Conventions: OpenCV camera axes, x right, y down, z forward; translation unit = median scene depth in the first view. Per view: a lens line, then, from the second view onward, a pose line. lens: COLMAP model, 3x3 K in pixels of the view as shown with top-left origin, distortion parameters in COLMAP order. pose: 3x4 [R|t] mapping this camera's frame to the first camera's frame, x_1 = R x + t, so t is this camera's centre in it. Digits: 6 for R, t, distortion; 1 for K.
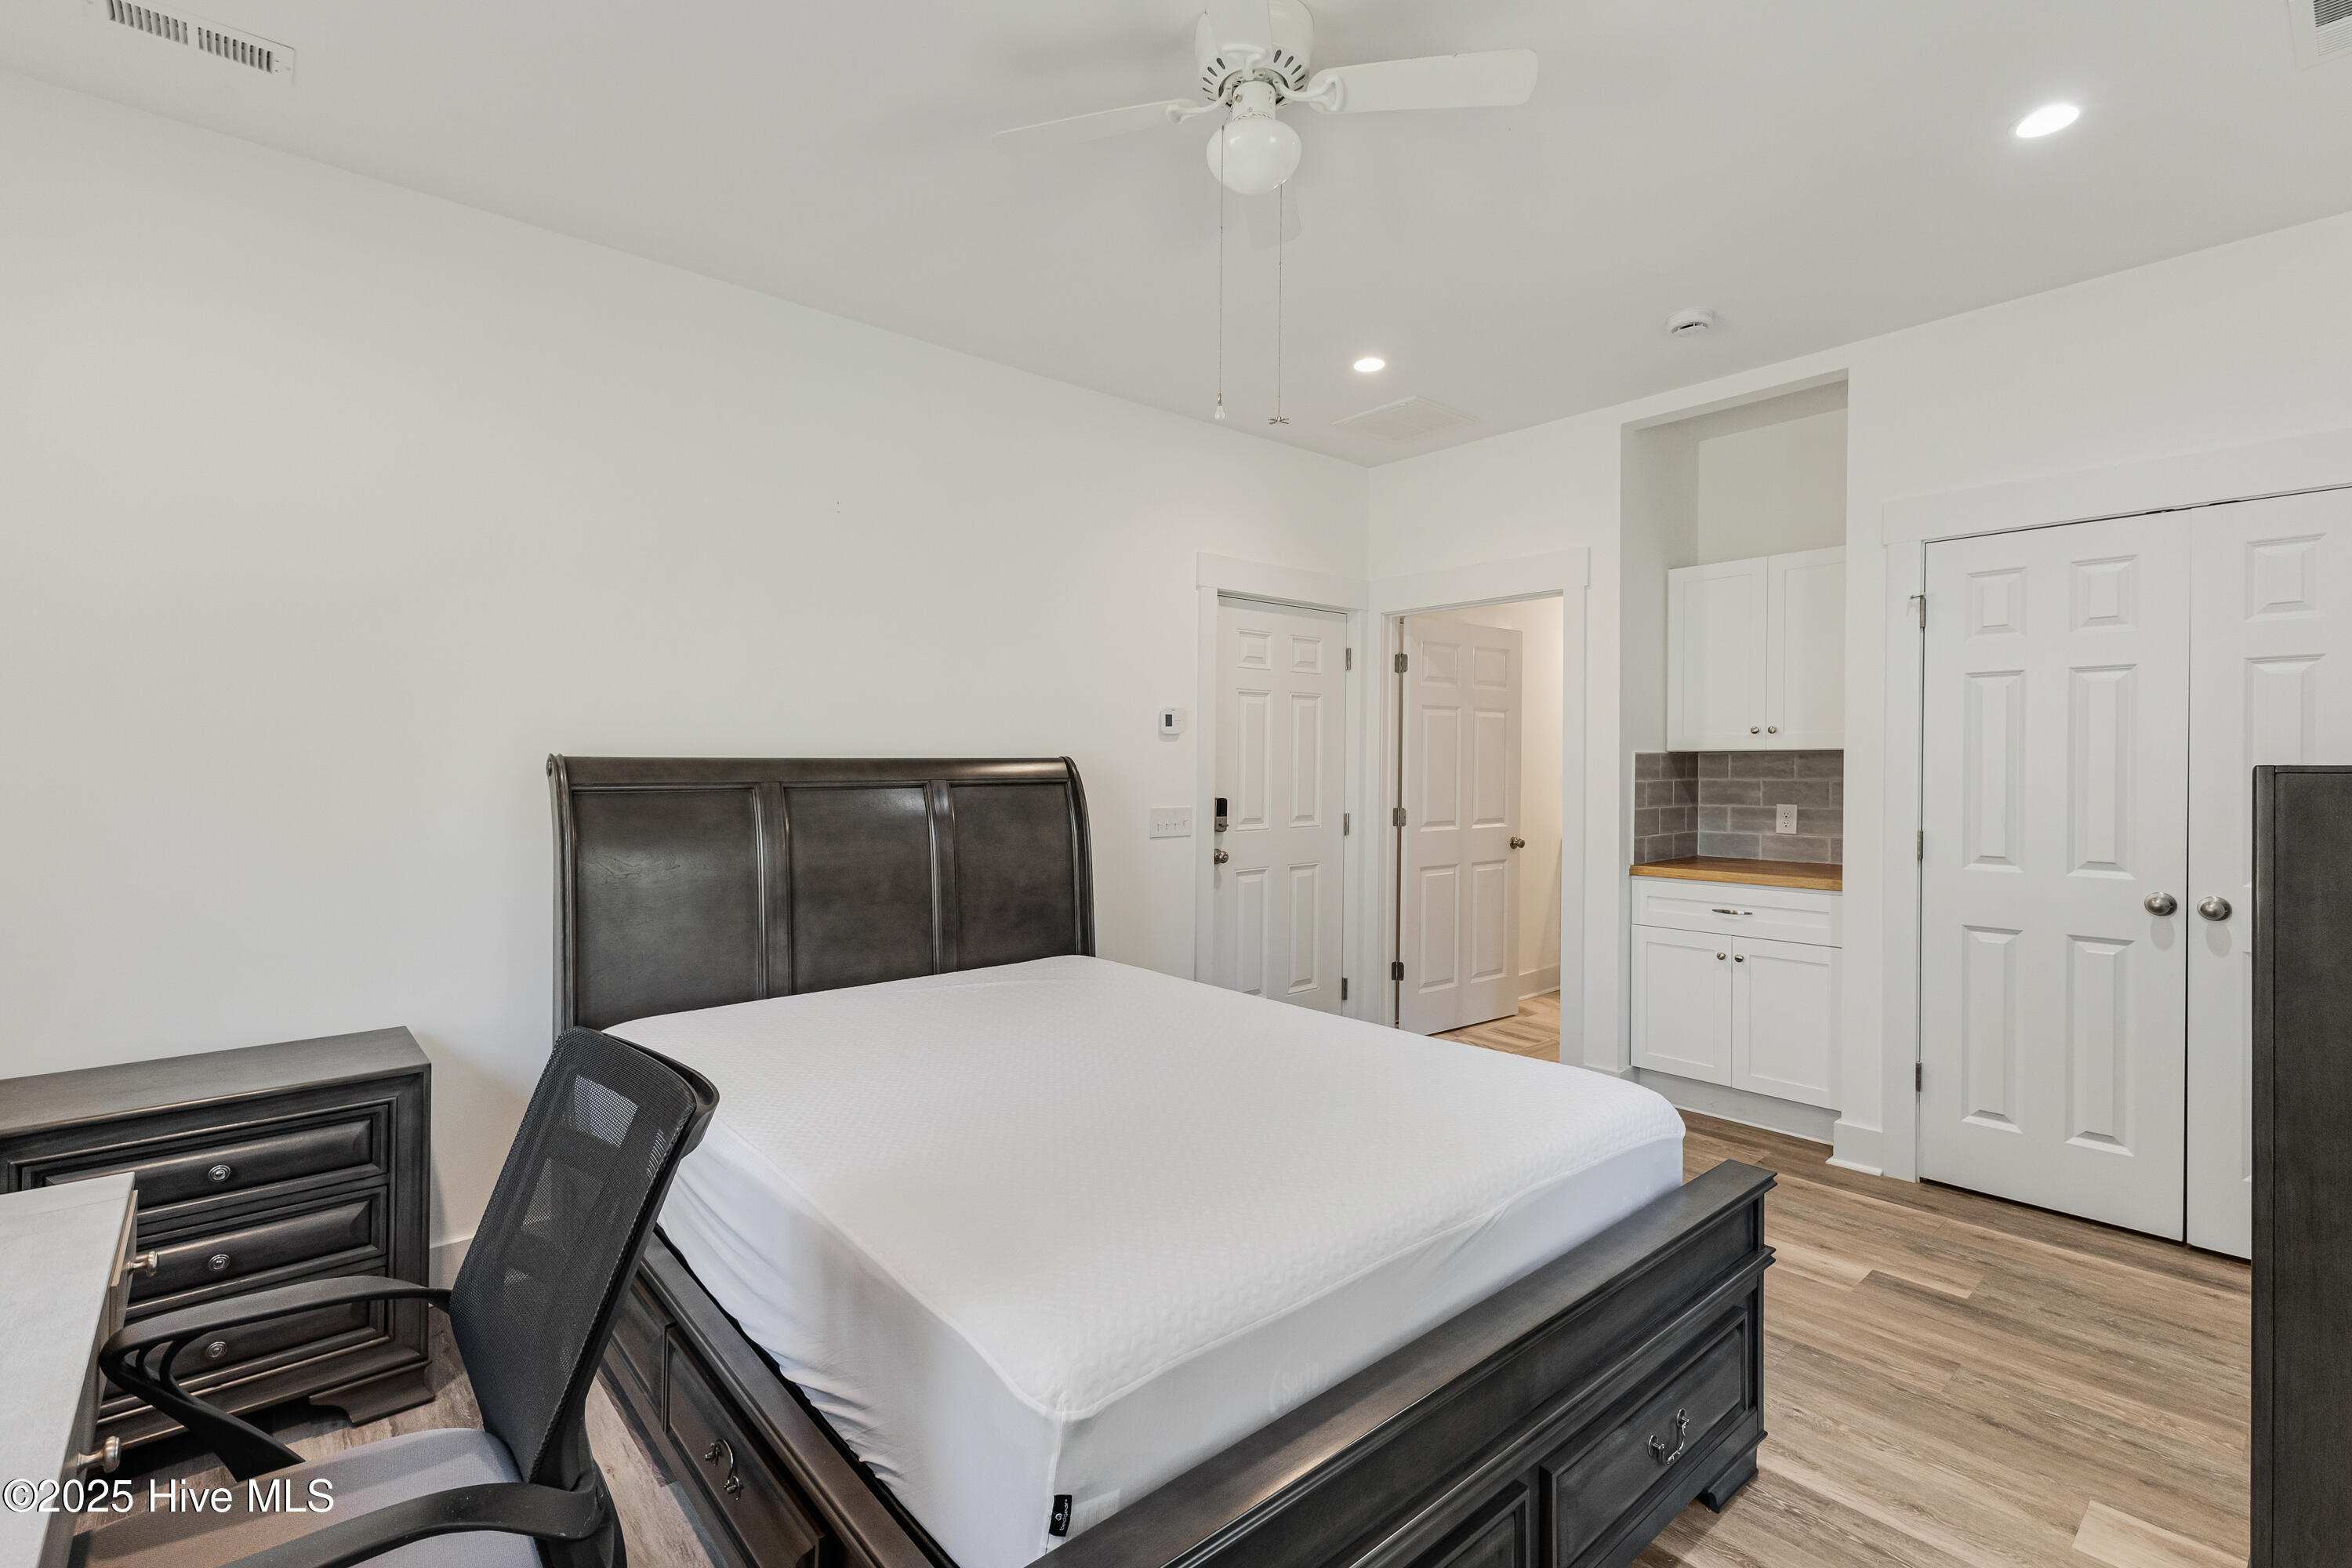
lens RADIAL K [[1032.0, 0, 1174.1], [0, 1032.0, 783.1], [0, 0, 1]] dist [0.003776, 0.002097]
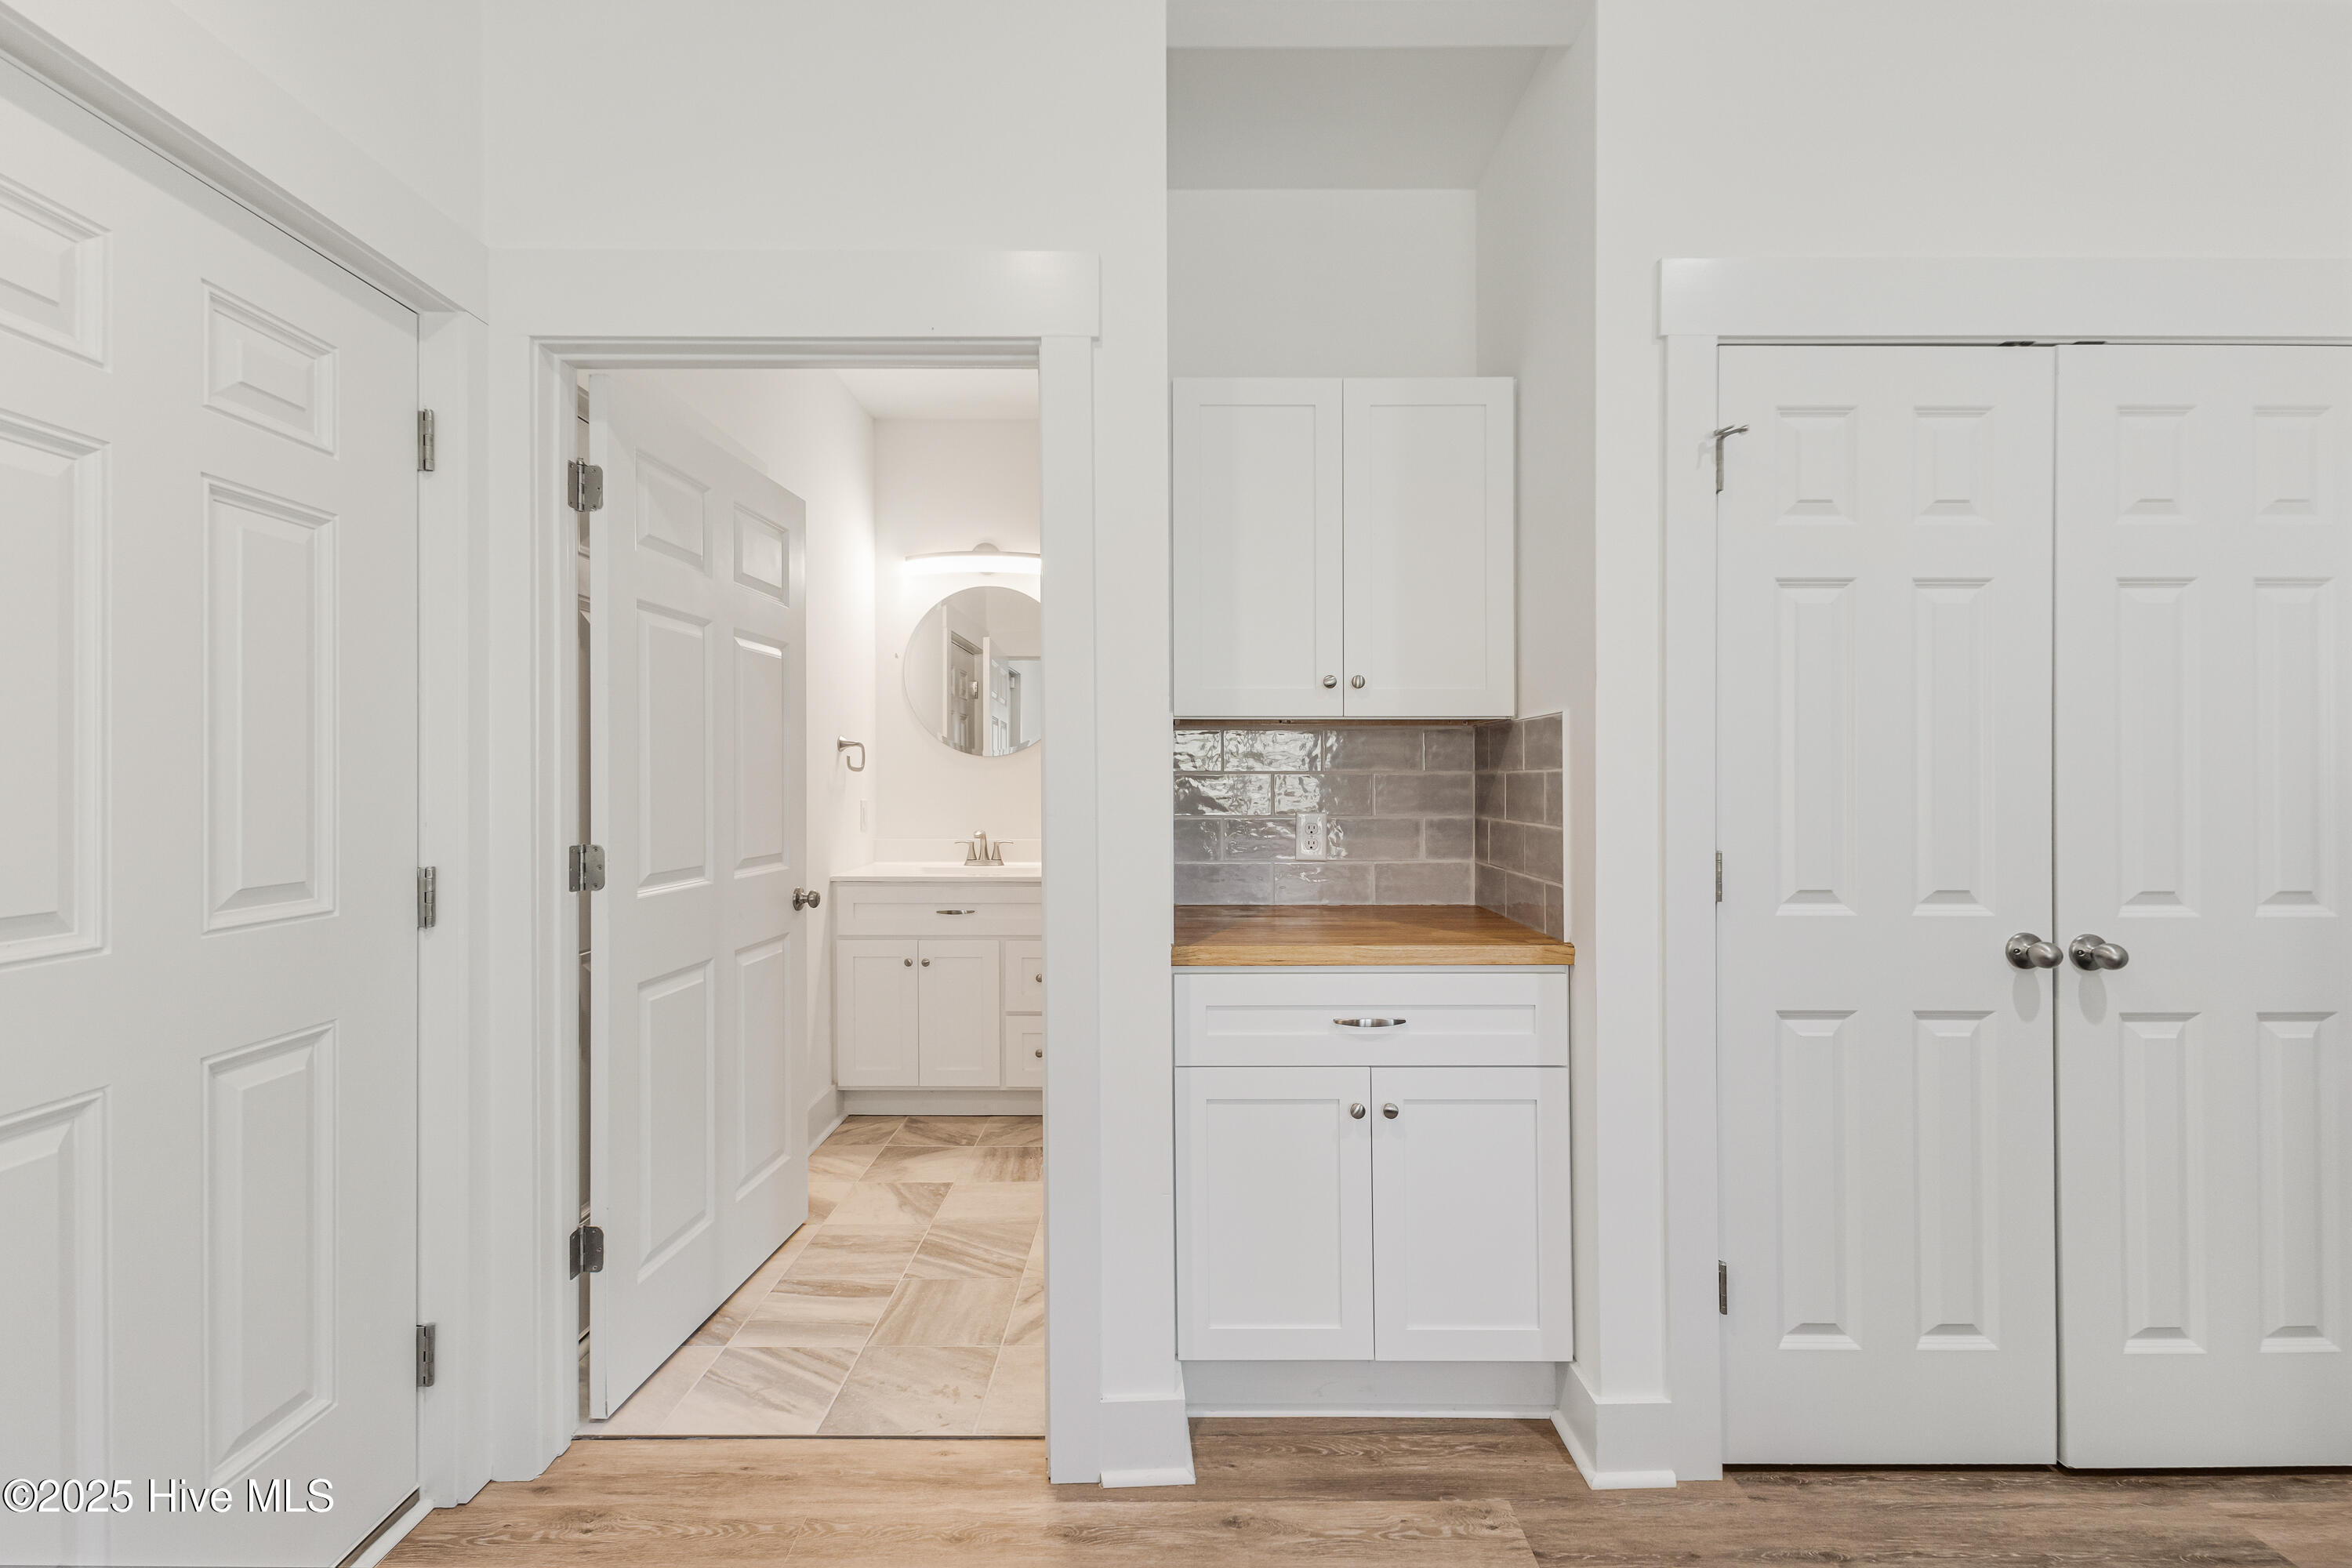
lens RADIAL K [[1040.4, 0, 1185.5], [0, 1040.4, 793.2], [0, 0, 1]] dist [0.008254, -0.000722]
pose [[0.658775, -0.010344, 0.752269, 0.067376], [0.012827, 0.999915, 0.002516, 0.005793], [-0.752230, 0.007992, 0.658852, 0.562199]]
